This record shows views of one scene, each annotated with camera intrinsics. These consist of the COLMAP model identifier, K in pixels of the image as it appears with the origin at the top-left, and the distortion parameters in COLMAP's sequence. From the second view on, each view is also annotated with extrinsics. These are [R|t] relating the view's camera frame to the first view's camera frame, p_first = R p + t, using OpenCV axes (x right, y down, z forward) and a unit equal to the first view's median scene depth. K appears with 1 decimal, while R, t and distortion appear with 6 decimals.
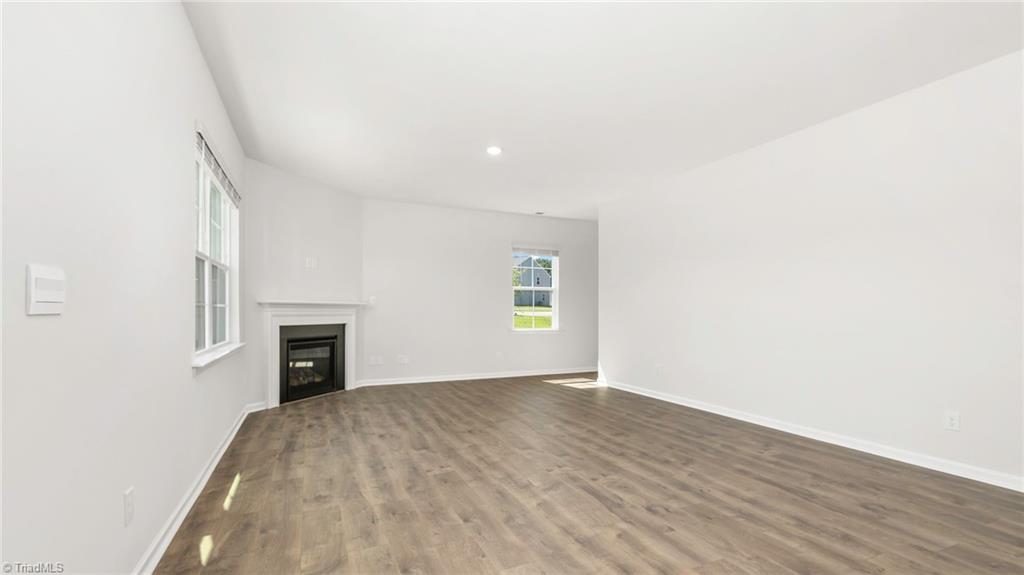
lens RADIAL K [[452.9, 0, 514.6], [0, 452.9, 309.9], [0, 0, 1]] dist [-0.000013, -0.000187]
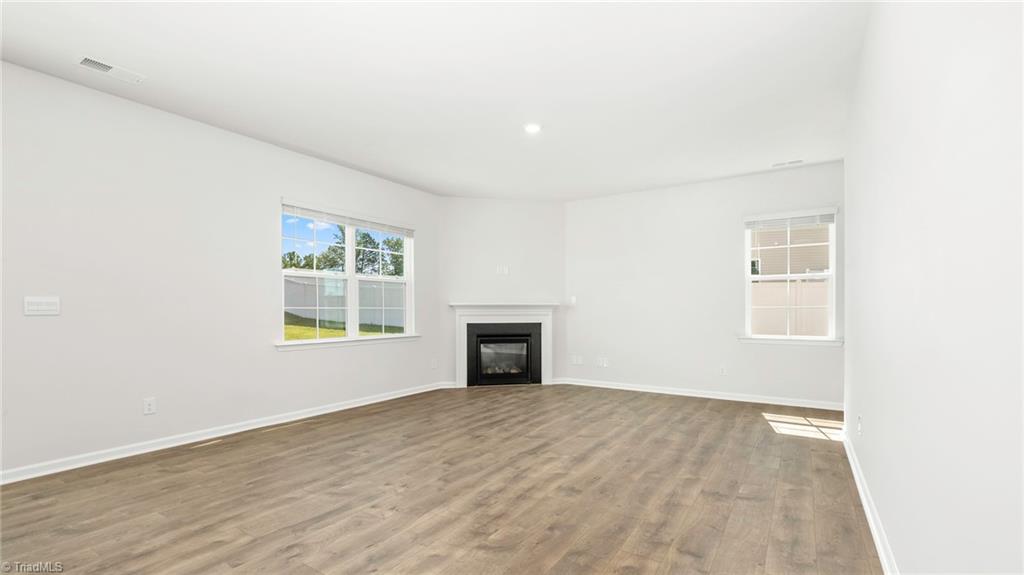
lens RADIAL K [[452.9, 0, 514.6], [0, 452.9, 309.9], [0, 0, 1]] dist [-0.000013, -0.000187]
pose [[0.526759, -0.005963, -0.849994, 0.747639], [0.007571, 0.999969, -0.002322, 0.001970], [0.849981, -0.005212, 0.526787, 0.548804]]
